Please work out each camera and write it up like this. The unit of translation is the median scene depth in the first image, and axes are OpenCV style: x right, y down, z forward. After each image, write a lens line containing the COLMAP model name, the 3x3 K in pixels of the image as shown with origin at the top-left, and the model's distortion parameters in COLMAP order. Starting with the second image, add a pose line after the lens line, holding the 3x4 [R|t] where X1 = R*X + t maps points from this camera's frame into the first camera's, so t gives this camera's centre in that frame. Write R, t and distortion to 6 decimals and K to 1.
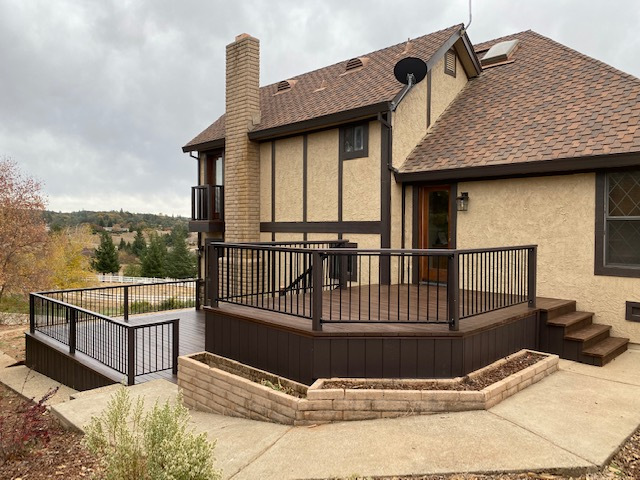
lens RADIAL K [[498.5, 0, 320.0], [0, 498.5, 240.0], [0, 0, 1]] dist [0.004227, 0.004327]
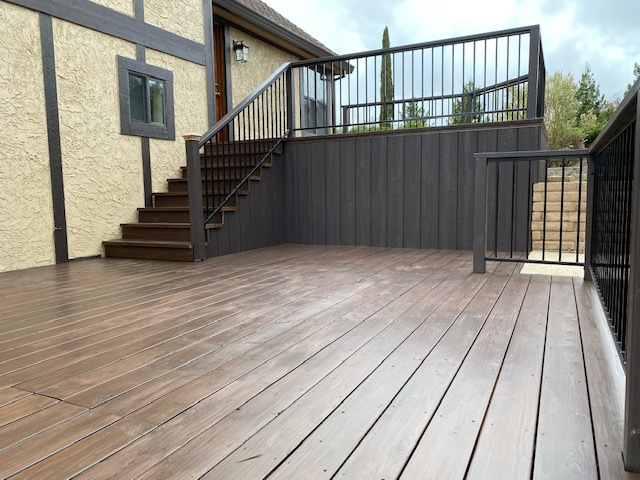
lens RADIAL K [[498.5, 0, 320.0], [0, 498.5, 240.0], [0, 0, 1]] dist [0.004227, 0.004327]
pose [[-0.319284, -0.095528, 0.942832, -0.612394], [0.034466, 0.993077, 0.112291, 0.157951], [-0.947032, 0.068348, -0.313781, 1.173731]]
